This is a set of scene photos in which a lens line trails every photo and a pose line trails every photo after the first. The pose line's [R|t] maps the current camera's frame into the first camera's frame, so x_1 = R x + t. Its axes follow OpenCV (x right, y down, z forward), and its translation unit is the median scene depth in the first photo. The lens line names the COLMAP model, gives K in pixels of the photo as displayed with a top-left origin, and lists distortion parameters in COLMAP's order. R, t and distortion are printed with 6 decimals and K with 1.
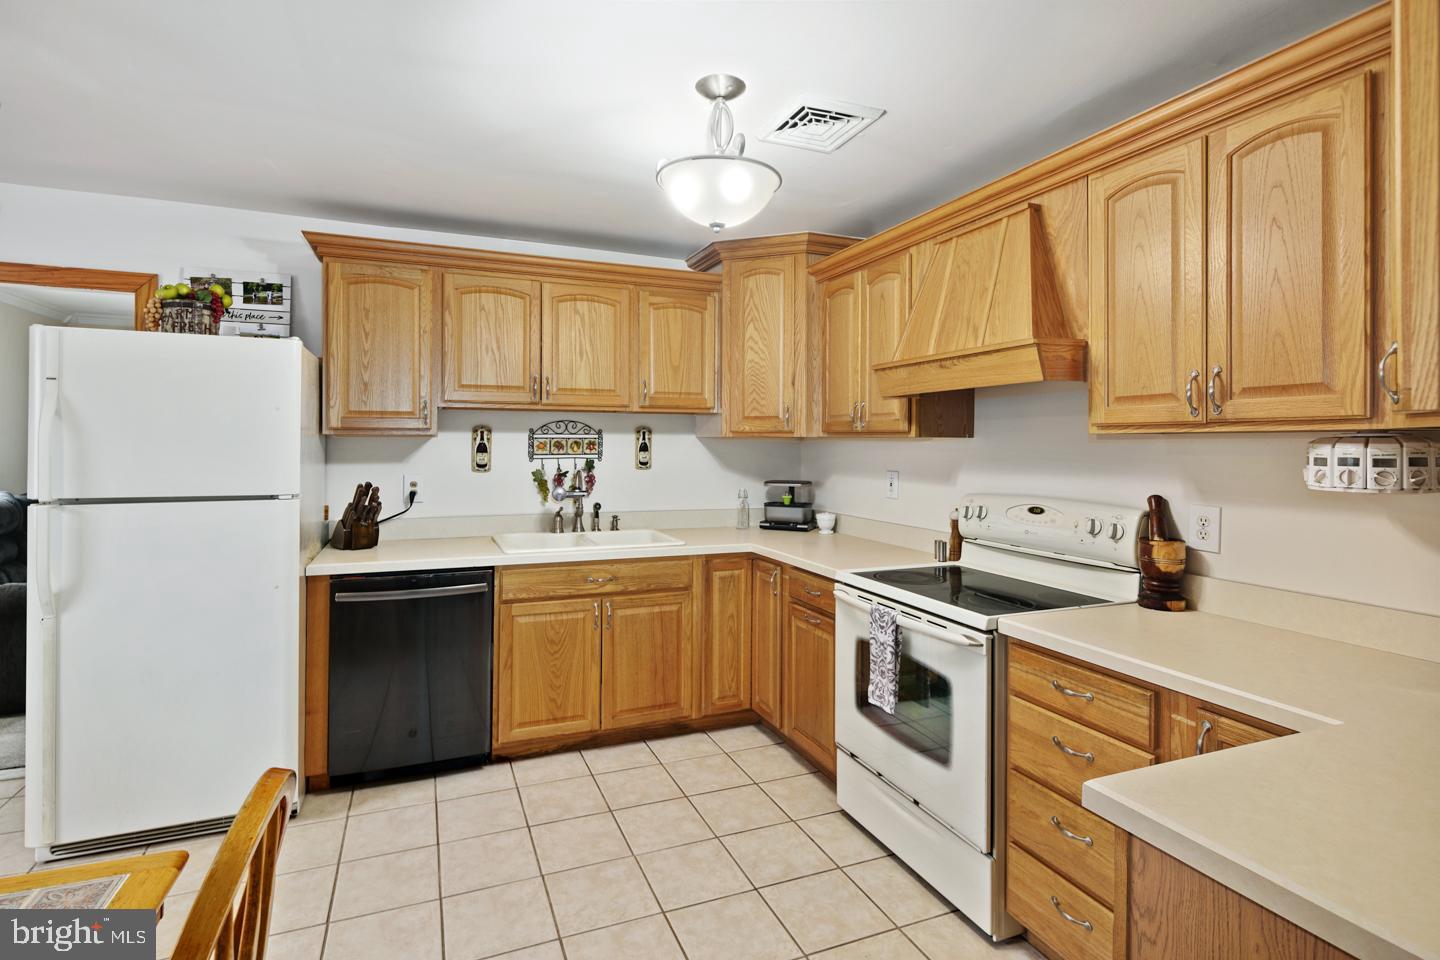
lens RADIAL K [[729.3, 0, 697.0], [0, 729.3, 438.9], [0, 0, 1]] dist [0.000432, -0.002156]
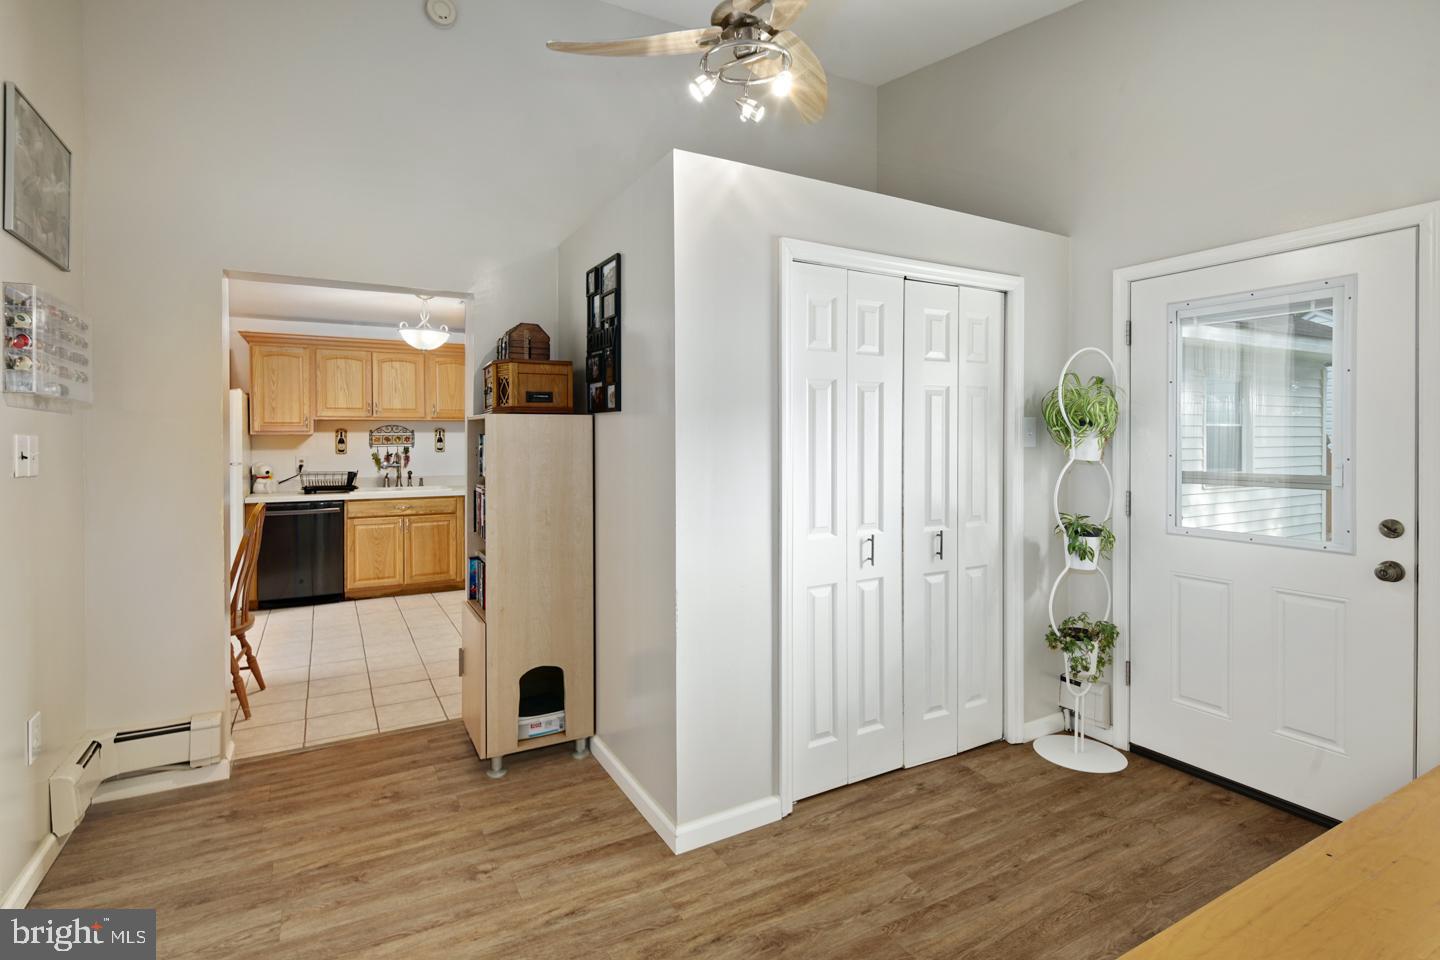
lens RADIAL K [[729.3, 0, 708.1], [0, 729.3, 442.9], [0, 0, 1]] dist [0.000432, -0.002156]
pose [[0.992586, -0.010001, 0.121133, 0.463892], [0.008271, 0.999857, 0.014779, -0.002625], [-0.121263, -0.013667, 0.992526, -1.082398]]
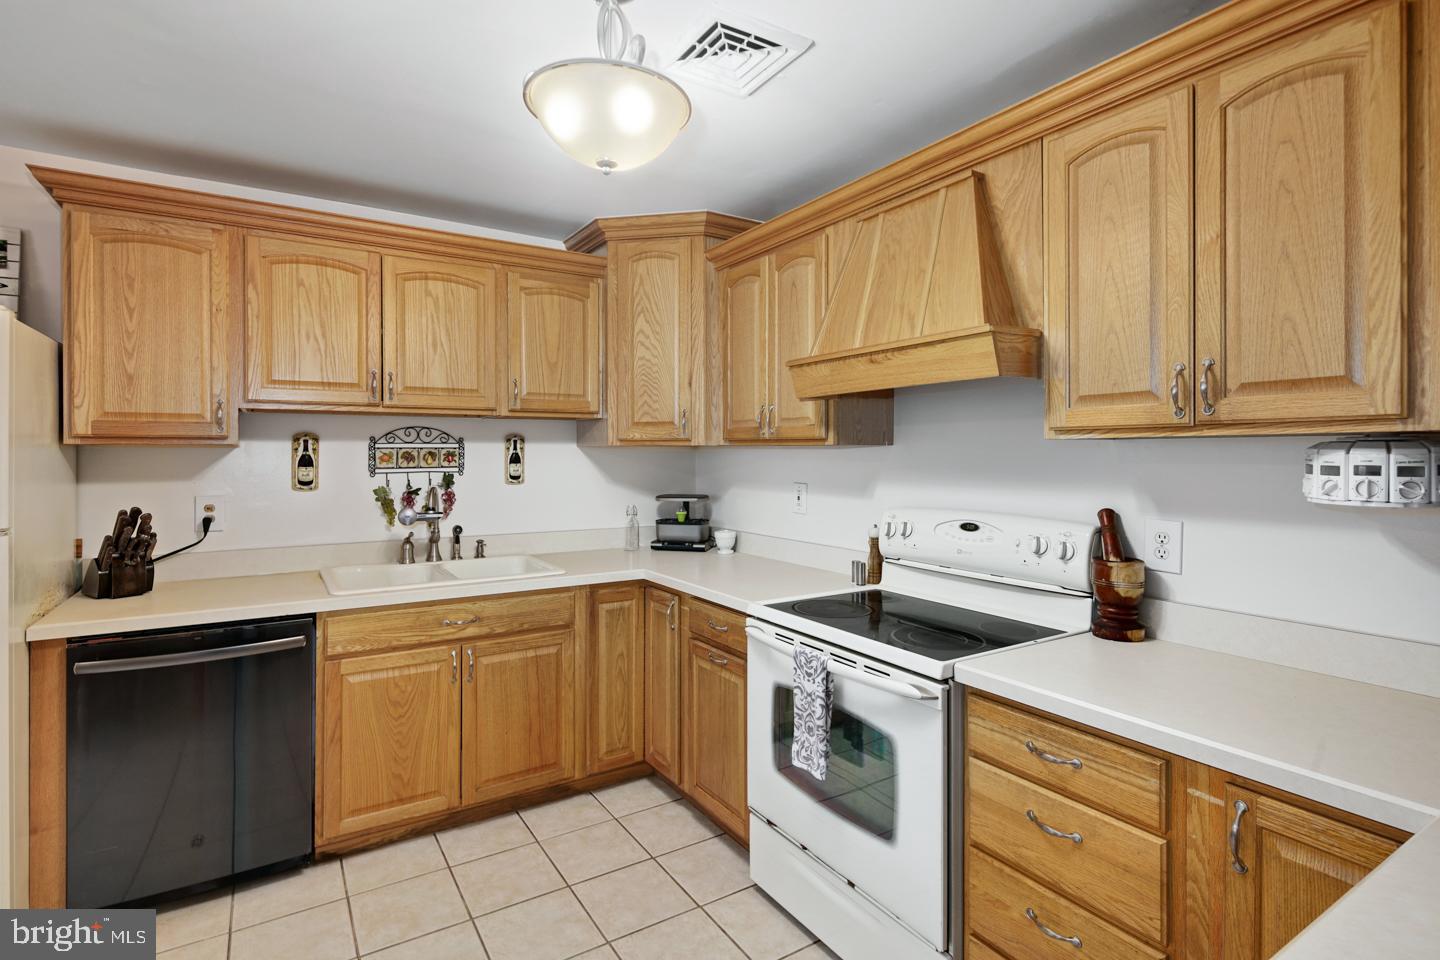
lens RADIAL K [[729.3, 0, 707.1], [0, 729.3, 453.2], [0, 0, 1]] dist [0.000432, -0.002156]
pose [[0.984285, -0.005735, 0.176492, -0.003413], [0.004692, 0.999969, 0.006326, 0.001355], [-0.176523, -0.005399, 0.984282, 0.160081]]
